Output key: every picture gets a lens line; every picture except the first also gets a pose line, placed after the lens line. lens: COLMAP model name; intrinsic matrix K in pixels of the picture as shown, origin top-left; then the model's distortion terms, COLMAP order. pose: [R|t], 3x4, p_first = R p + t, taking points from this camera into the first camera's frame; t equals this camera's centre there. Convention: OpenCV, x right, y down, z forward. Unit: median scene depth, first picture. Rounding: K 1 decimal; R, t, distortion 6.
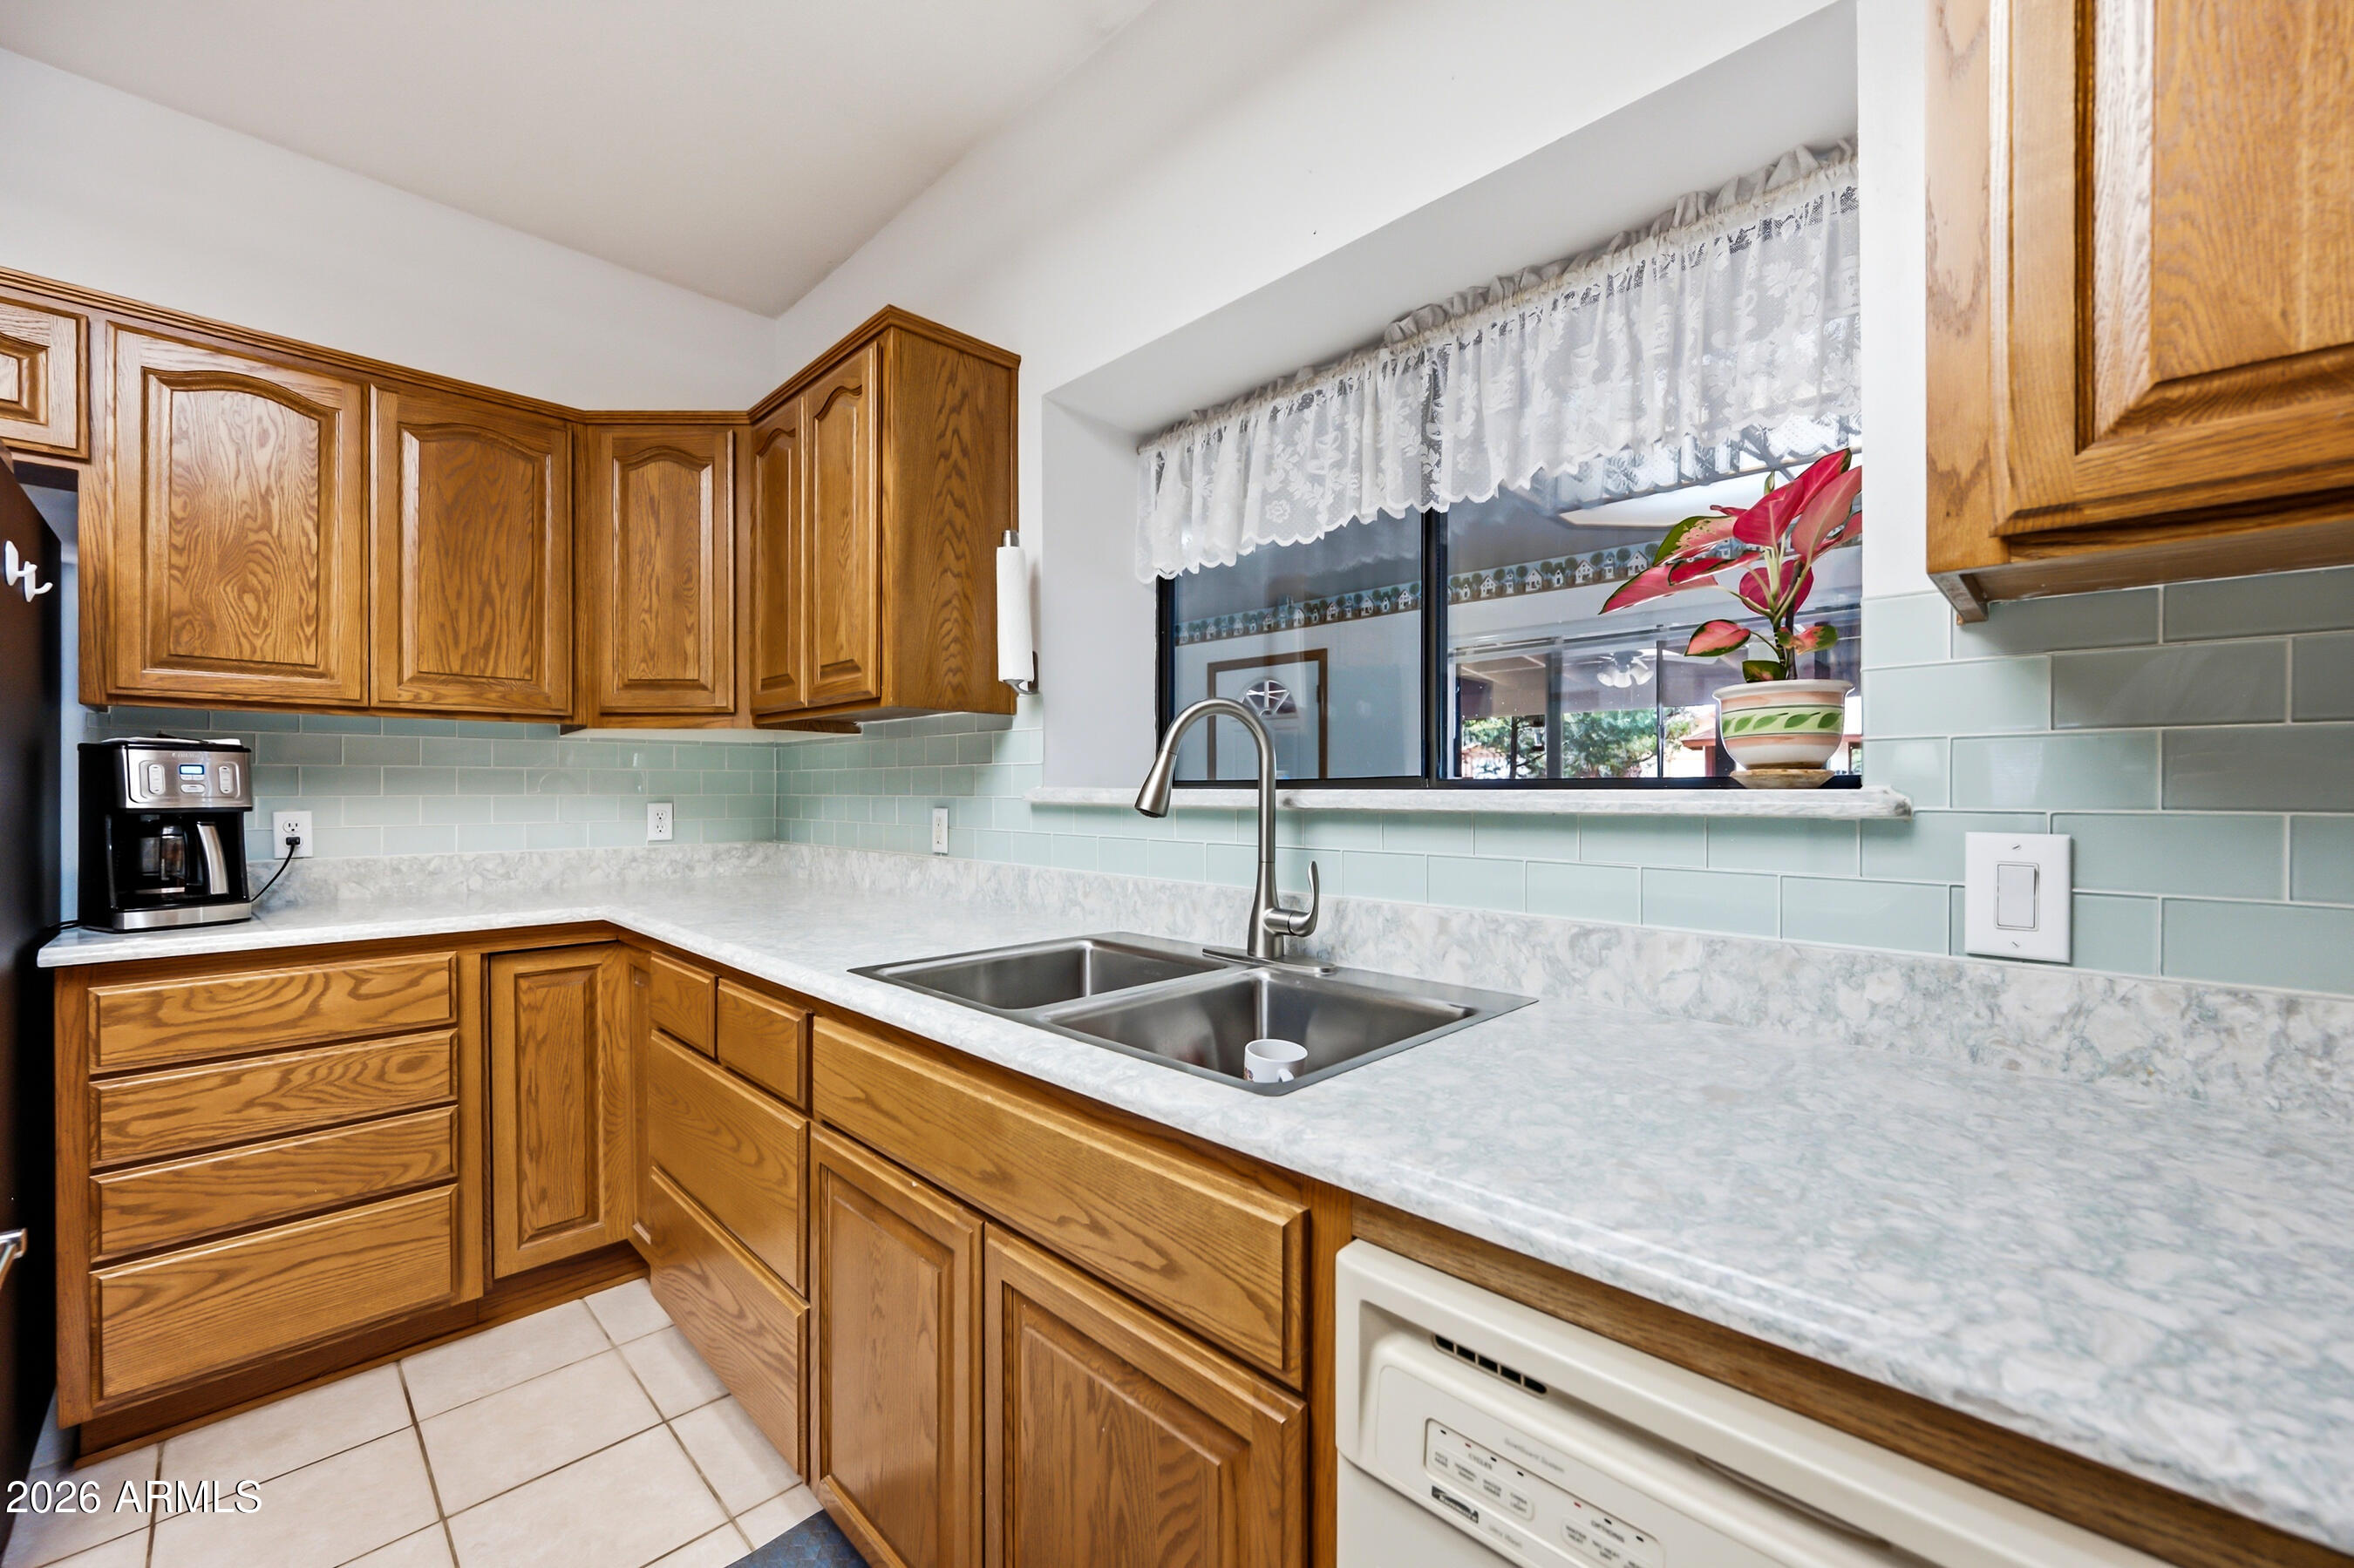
lens RADIAL K [[926.6, 0, 1168.2], [0, 926.6, 789.1], [0, 0, 1]] dist [-0.004390, 0.001512]
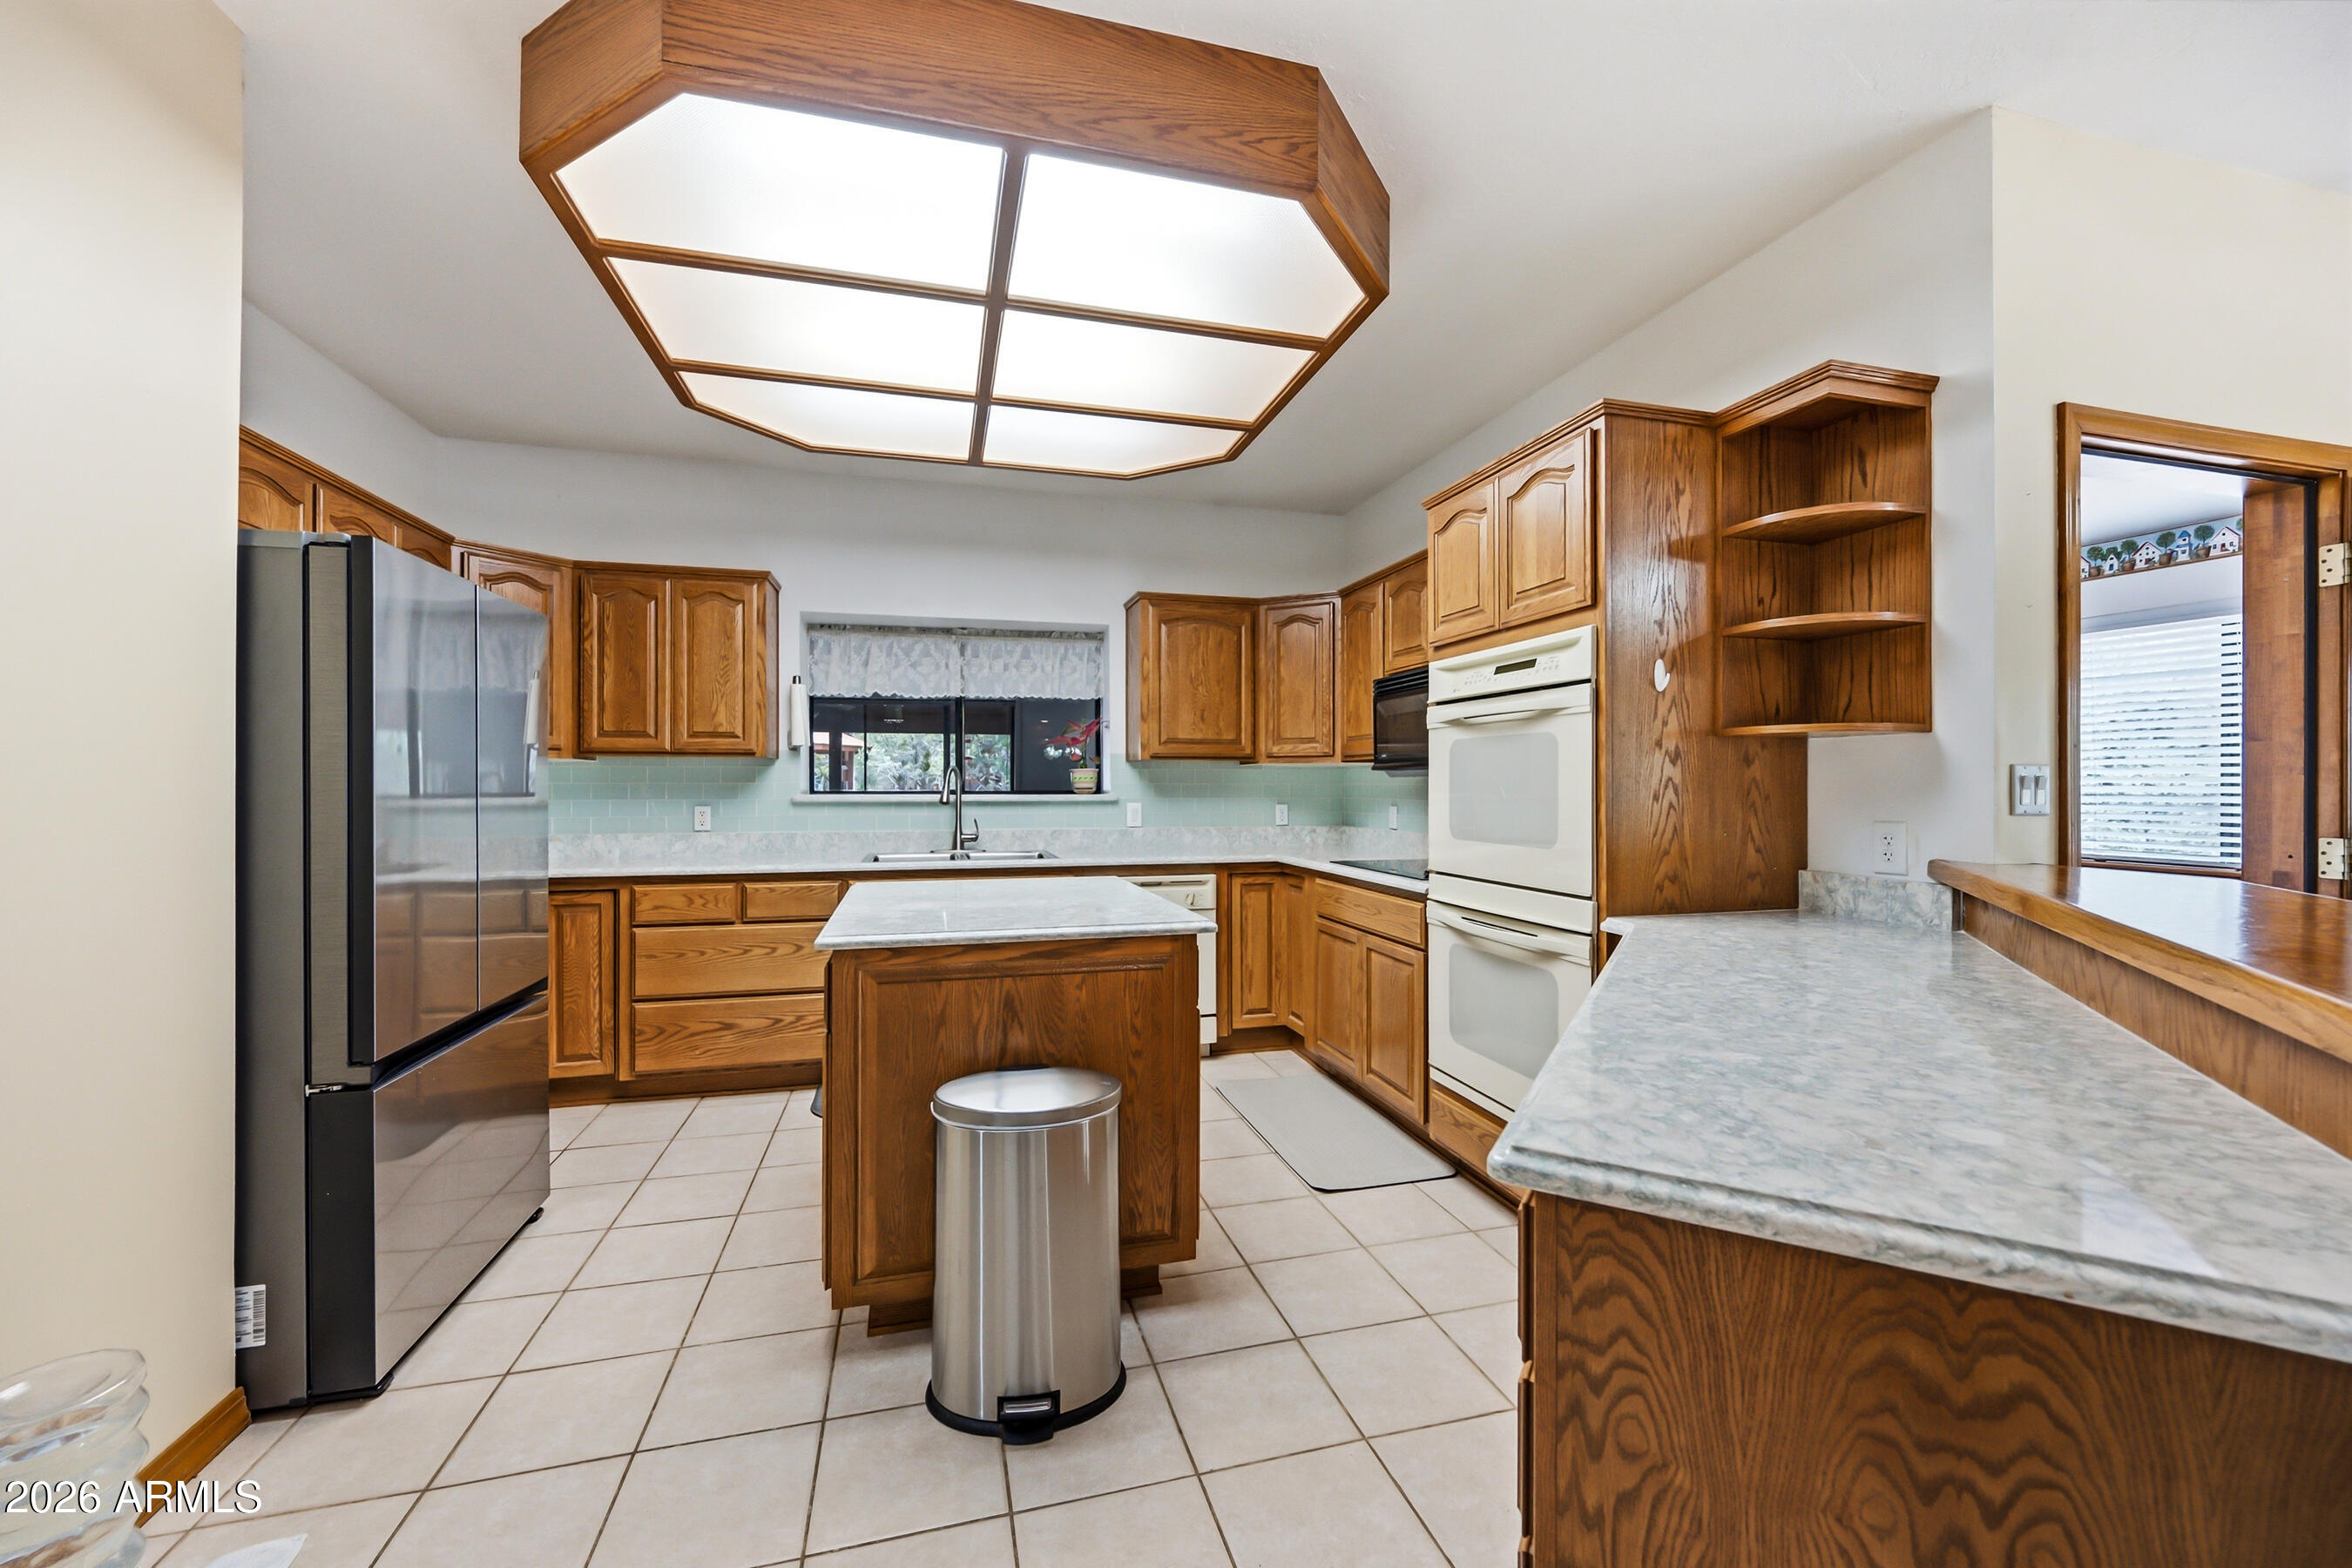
lens RADIAL K [[926.0, 0, 1178.0], [0, 926.0, 784.3], [0, 0, 1]] dist [-0.004390, 0.001512]
pose [[0.494001, 0.000291, 0.869461, -1.667507], [-0.002591, 0.999996, 0.001138, -0.031521], [-0.869458, -0.002815, 0.494000, -0.857846]]
